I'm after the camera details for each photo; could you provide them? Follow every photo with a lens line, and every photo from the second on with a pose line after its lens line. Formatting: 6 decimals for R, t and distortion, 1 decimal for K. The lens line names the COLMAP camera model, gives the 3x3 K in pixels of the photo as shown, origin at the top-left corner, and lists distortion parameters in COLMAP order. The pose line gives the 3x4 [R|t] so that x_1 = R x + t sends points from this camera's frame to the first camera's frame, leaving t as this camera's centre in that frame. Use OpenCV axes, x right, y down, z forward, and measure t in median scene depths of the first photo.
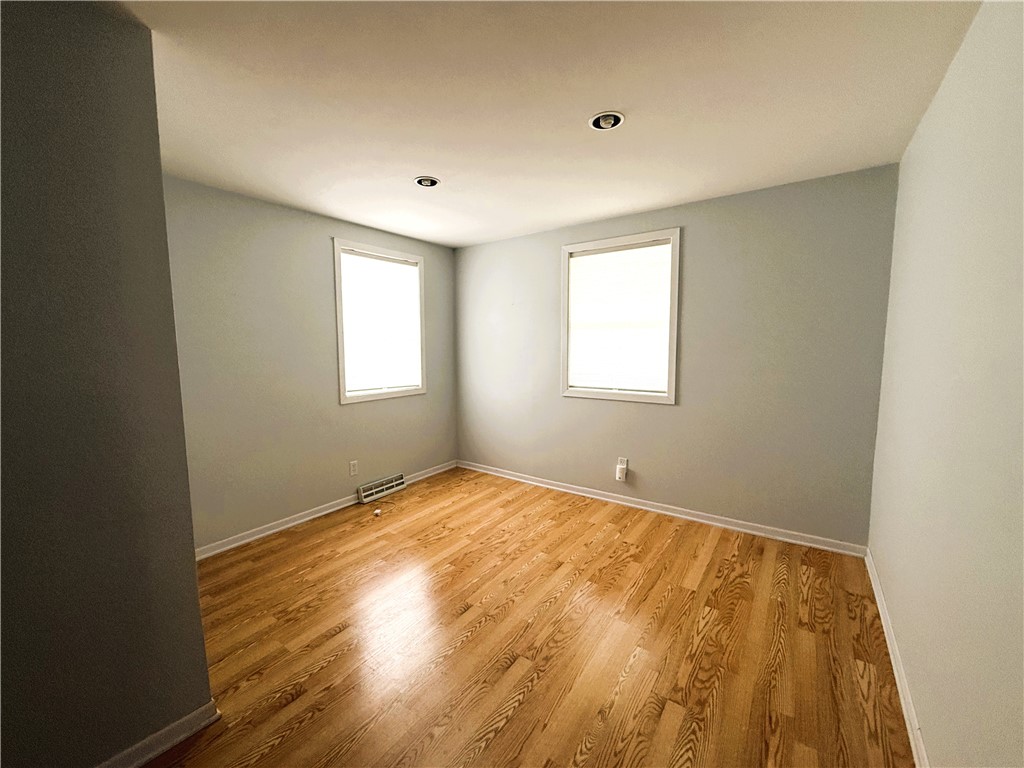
lens RADIAL K [[416.9, 0, 508.3], [0, 416.9, 382.0], [0, 0, 1]] dist [0.000509, -0.000129]
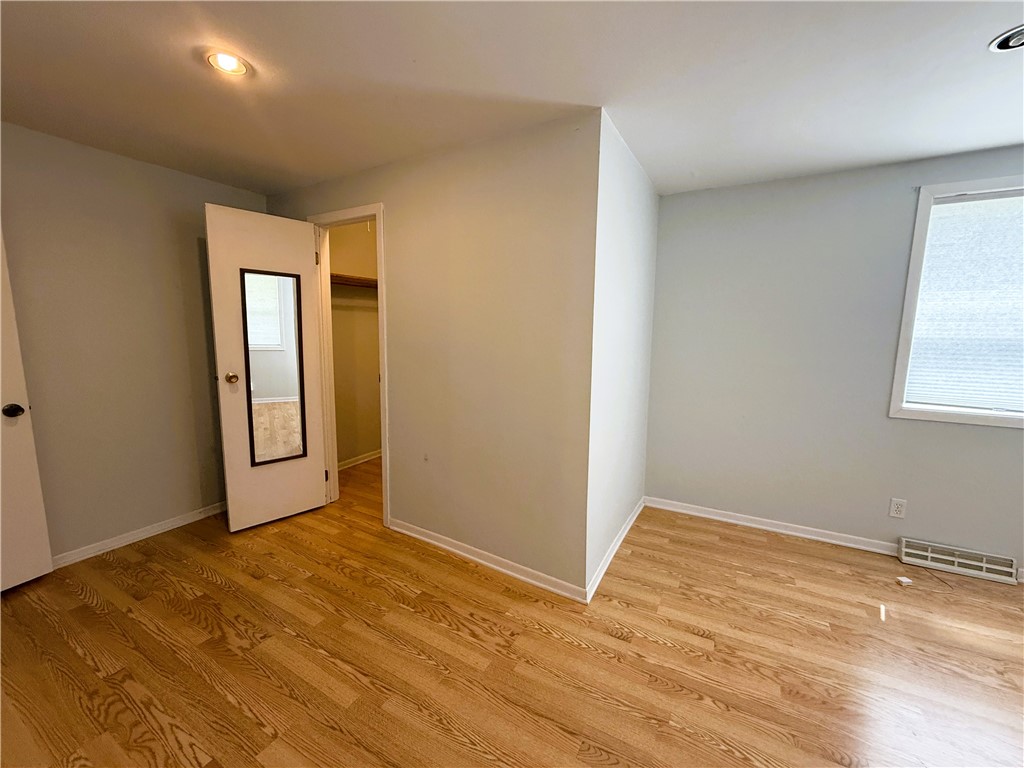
lens RADIAL K [[409.5, 0, 512.0], [0, 409.5, 384.0], [0, 0, 1]] dist [0.000149, 0.000097]
pose [[0.111499, 0.131020, -0.985090, 0.266158], [-0.105696, 0.987211, 0.119339, -0.023263], [0.988128, 0.090814, 0.123921, 0.274857]]
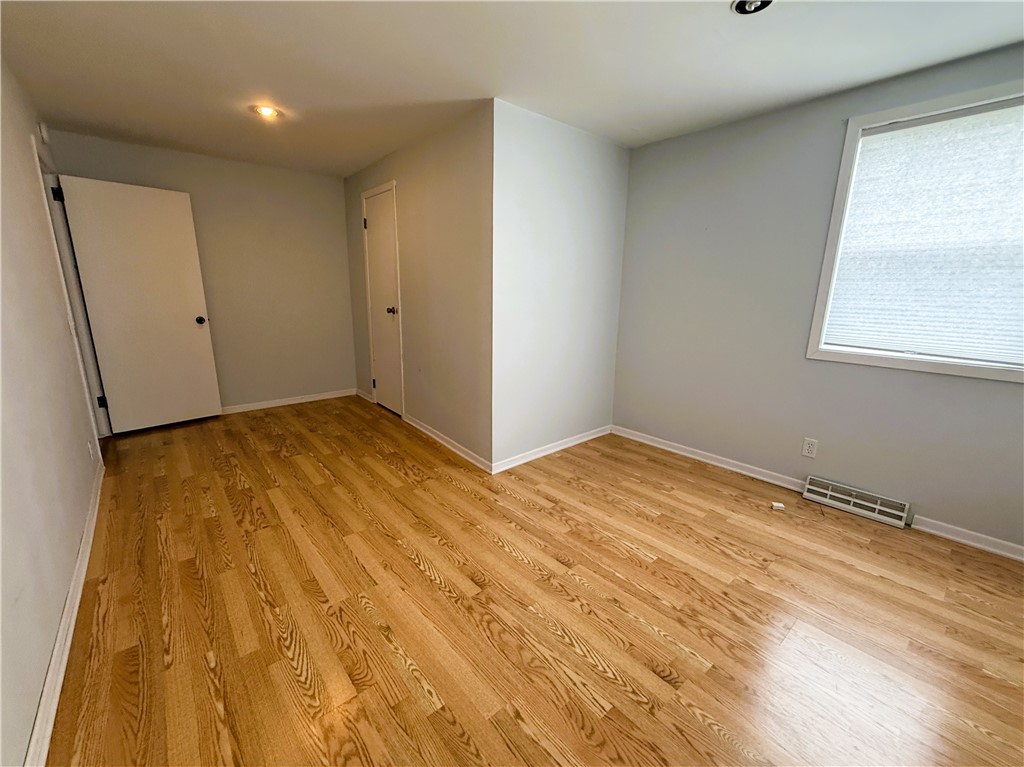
lens RADIAL K [[416.9, 0, 508.3], [0, 416.9, 381.5], [0, 0, 1]] dist [0.000509, -0.000129]
pose [[-0.239760, 0.213585, -0.947046, 0.516105], [-0.105592, 0.963975, 0.244135, -0.037245], [0.965073, 0.158534, -0.208570, 0.731235]]
